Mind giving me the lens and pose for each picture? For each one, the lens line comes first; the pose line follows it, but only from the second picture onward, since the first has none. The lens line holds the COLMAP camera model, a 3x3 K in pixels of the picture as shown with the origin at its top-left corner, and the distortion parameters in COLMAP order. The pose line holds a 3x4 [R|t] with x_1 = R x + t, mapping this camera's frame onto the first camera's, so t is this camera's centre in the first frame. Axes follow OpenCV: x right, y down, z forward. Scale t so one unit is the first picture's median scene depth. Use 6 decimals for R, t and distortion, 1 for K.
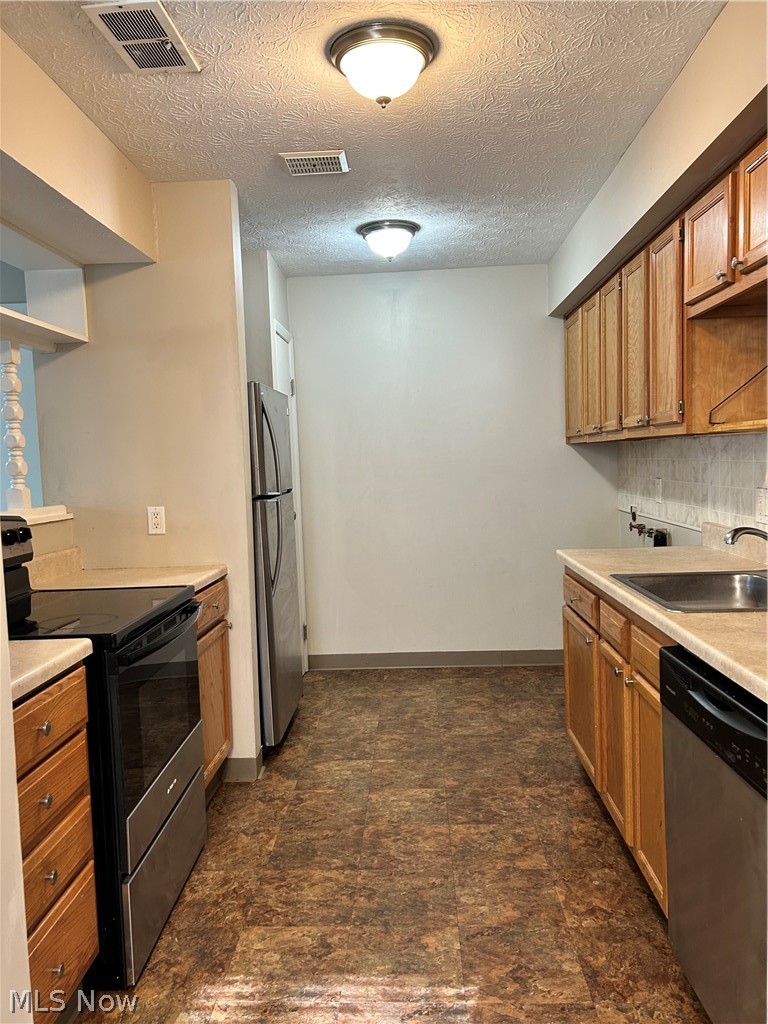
lens RADIAL K [[771.7, 0, 376.9], [0, 771.7, 519.9], [0, 0, 1]] dist [0.052875, -0.056005]
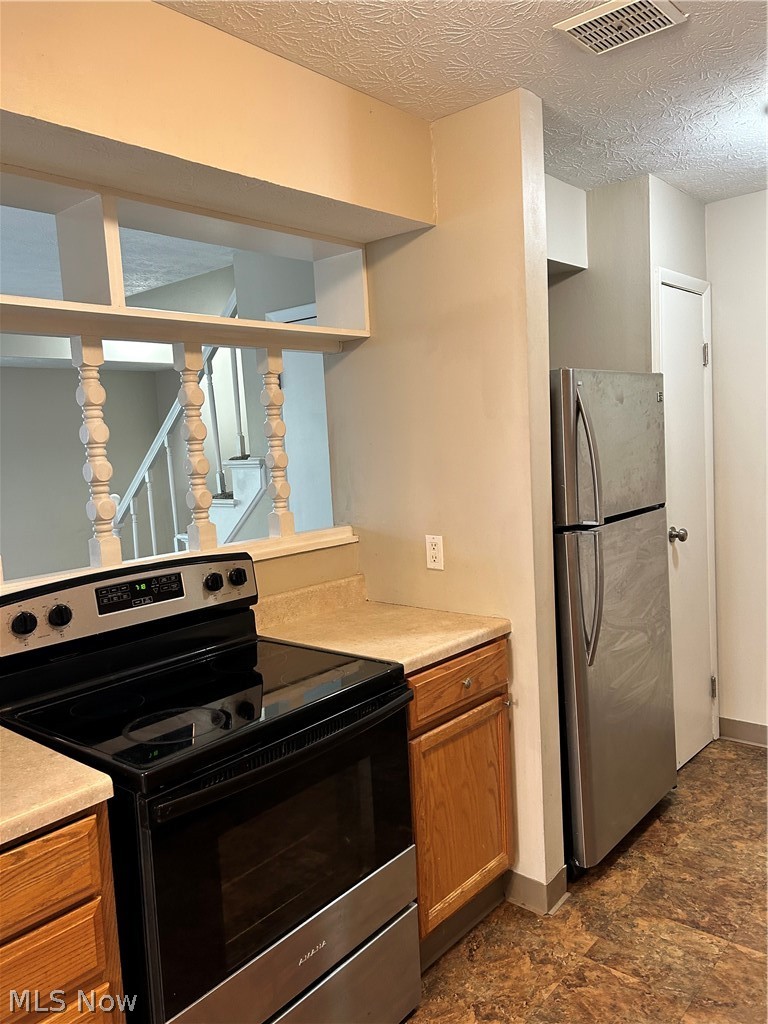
lens RADIAL K [[771.7, 0, 391.3], [0, 771.7, 503.2], [0, 0, 1]] dist [0.052875, -0.056005]
pose [[0.789953, 0.045652, -0.611466, 0.175516], [-0.021803, 0.998685, 0.046394, -0.091365], [0.612780, -0.023318, 0.789910, 0.363018]]
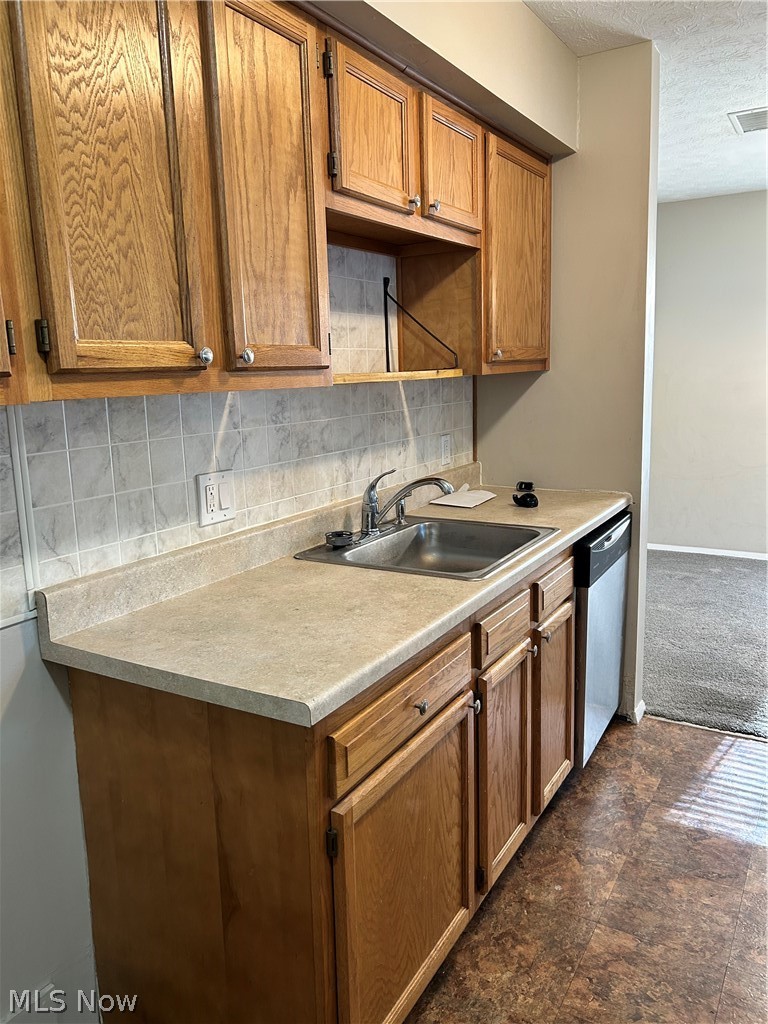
lens RADIAL K [[771.7, 0, 388.2], [0, 771.7, 505.0], [0, 0, 1]] dist [0.052875, -0.056005]
pose [[-0.884487, -0.020730, 0.466104, 0.038804], [0.097313, 0.968844, 0.227753, -0.138674], [-0.456303, 0.246802, -0.854913, 1.380950]]
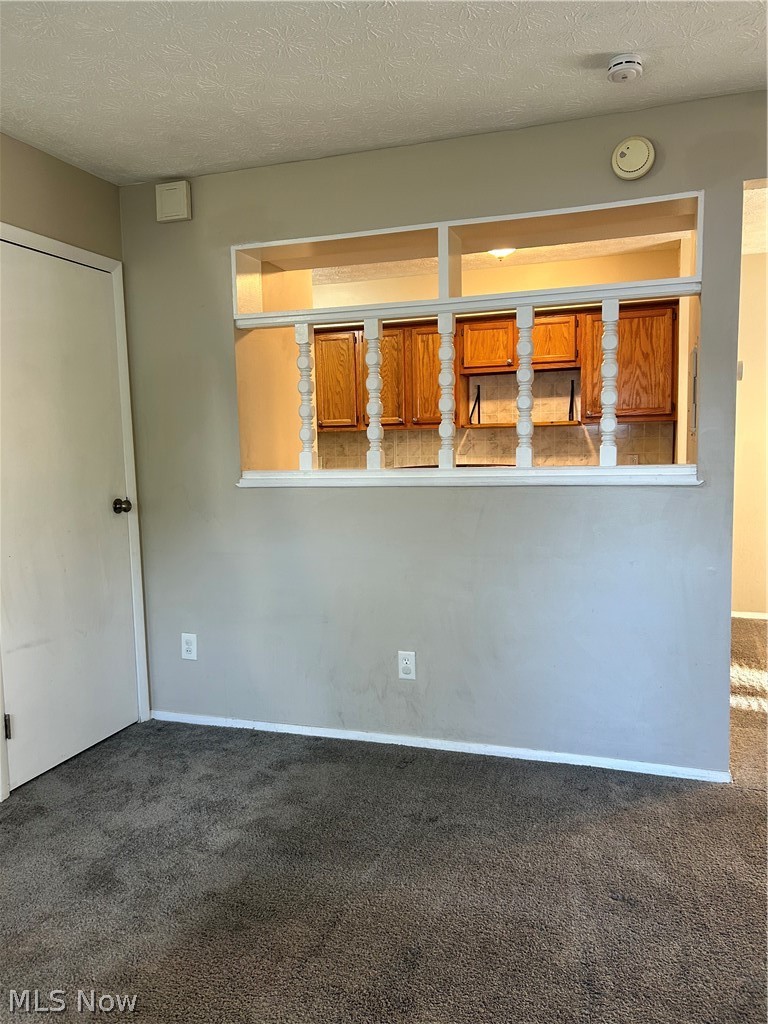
lens RADIAL K [[771.7, 0, 383.4], [0, 771.7, 518.0], [0, 0, 1]] dist [0.052875, -0.056005]
pose [[0.283122, -0.075371, 0.956118, -1.484236], [0.090620, 0.994550, 0.051567, 0.005161], [-0.954793, 0.072044, 0.288409, 0.537283]]
